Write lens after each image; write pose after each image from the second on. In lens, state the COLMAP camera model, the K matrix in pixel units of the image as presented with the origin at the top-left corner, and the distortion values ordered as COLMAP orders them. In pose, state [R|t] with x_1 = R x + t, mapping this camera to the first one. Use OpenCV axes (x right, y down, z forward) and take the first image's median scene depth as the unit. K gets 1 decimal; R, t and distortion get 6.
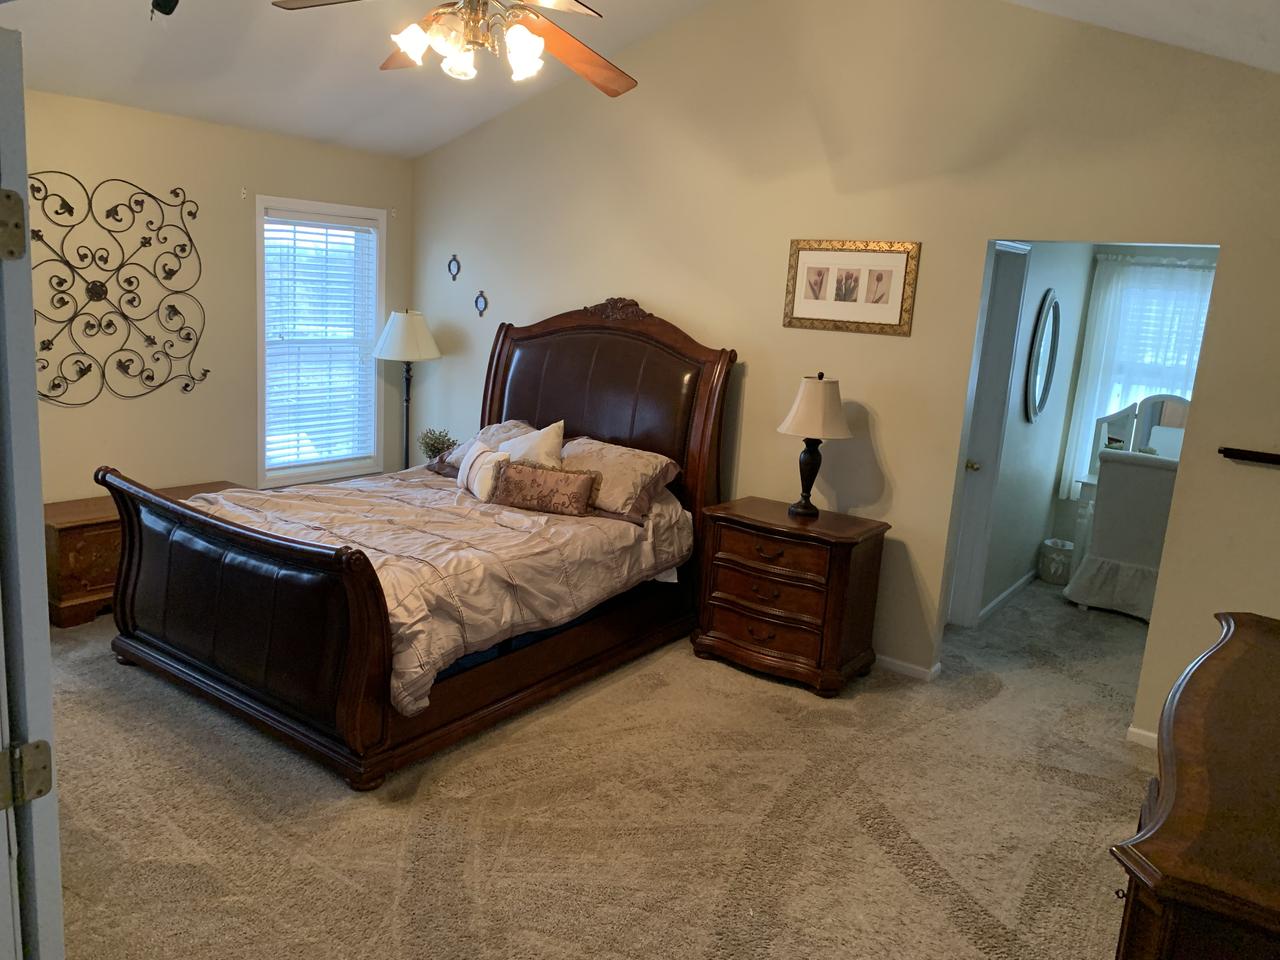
lens RADIAL K [[972.0, 0, 640.0], [0, 972.0, 480.0], [0, 0, 1]] dist [0.001198, 0.001607]
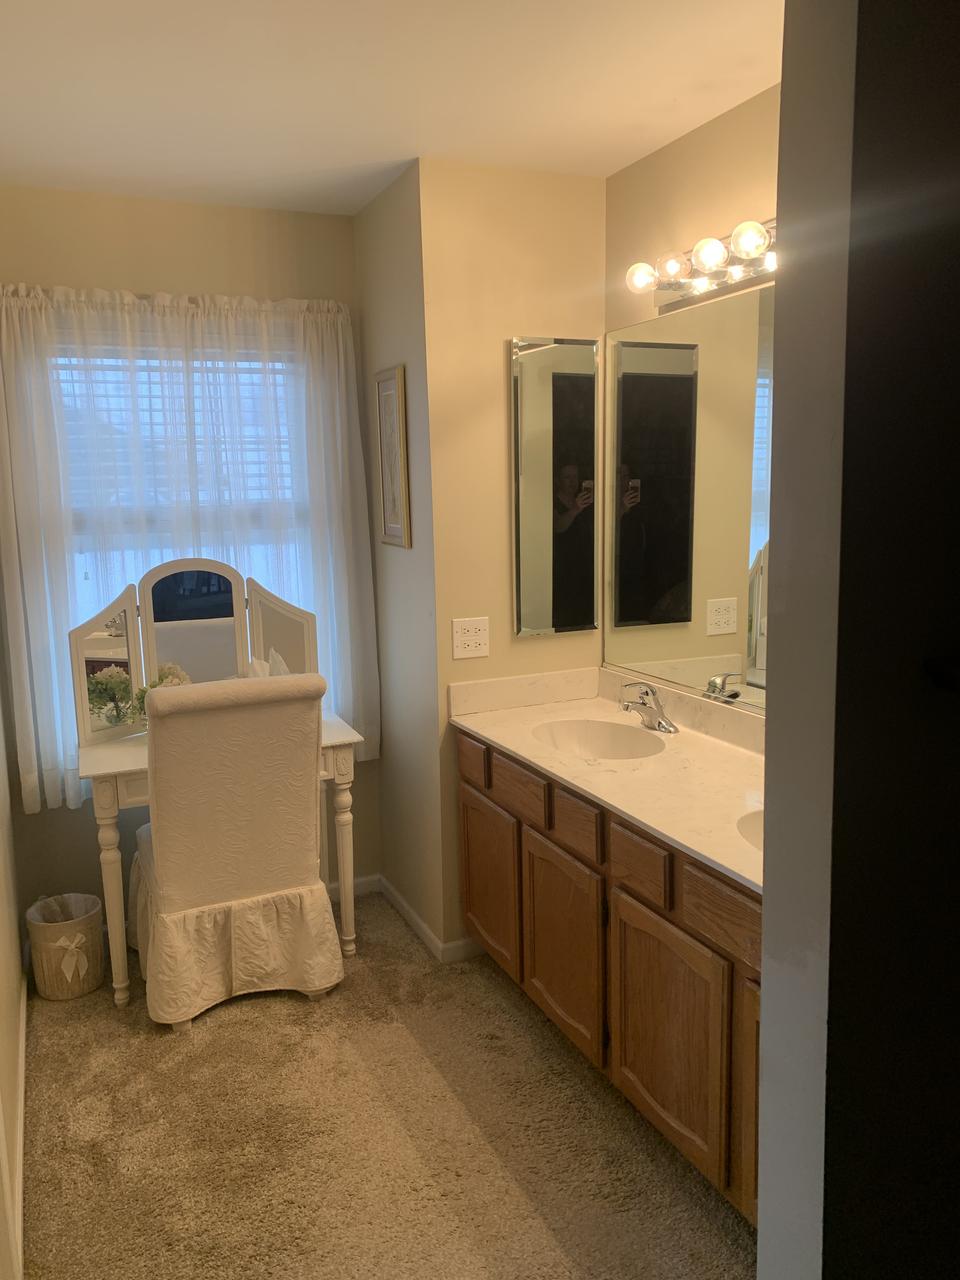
lens RADIAL K [[972.0, 0, 480.0], [0, 972.0, 640.0], [0, 0, 1]] dist [0.001198, 0.001607]
pose [[0.504077, -0.209653, 0.837826, 0.246002], [0.227114, 0.968124, 0.105615, -0.089829], [-0.833262, 0.137044, 0.535624, 0.820063]]
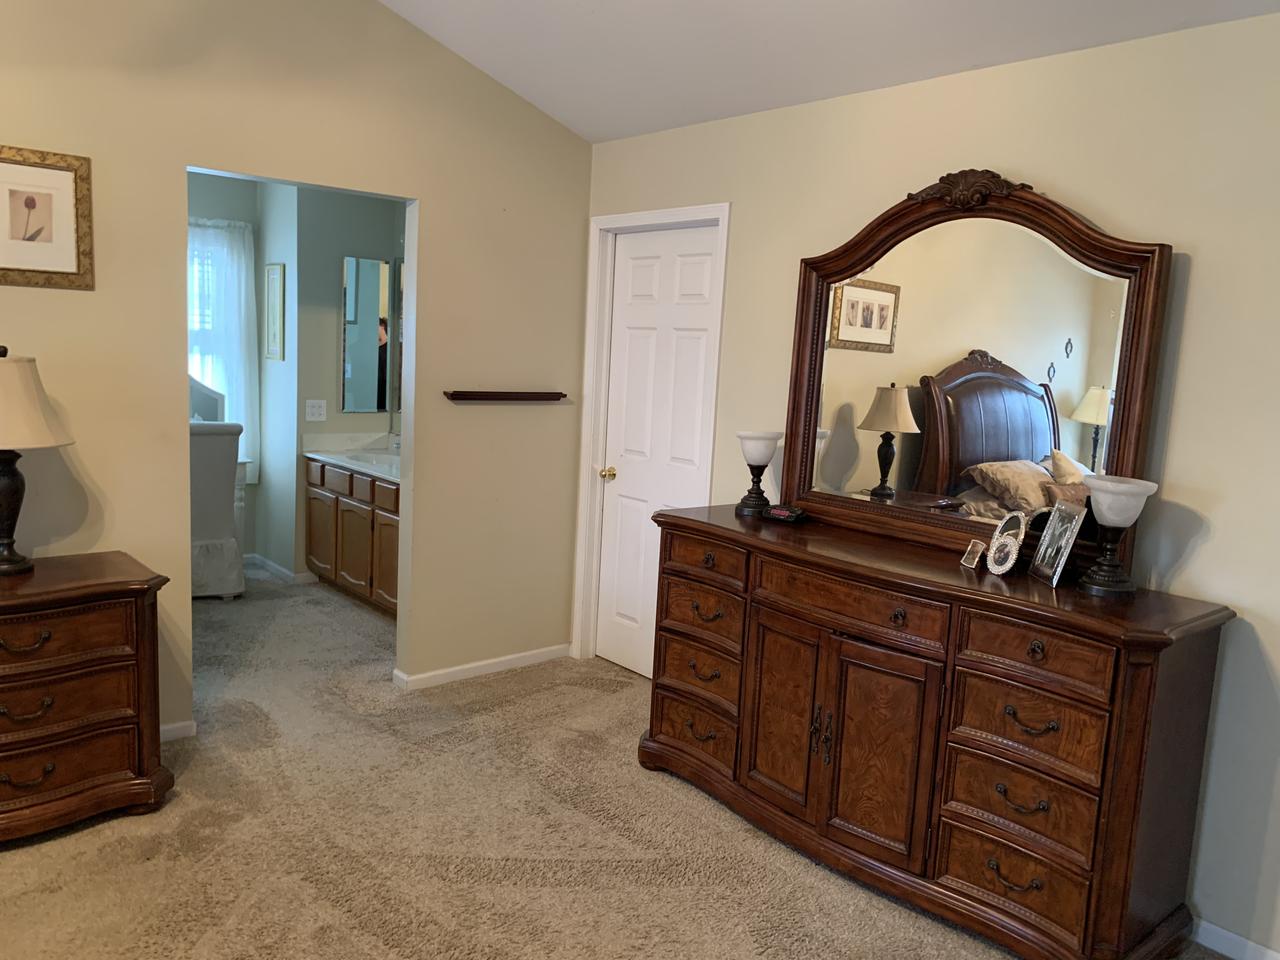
lens RADIAL K [[972.0, 0, 640.0], [0, 972.0, 480.0], [0, 0, 1]] dist [0.001198, 0.001607]
pose [[0.236812, -0.183904, 0.953991, -0.340303], [0.155676, 0.976417, 0.149583, -0.056279], [-0.959002, 0.113091, 0.259857, 0.447727]]
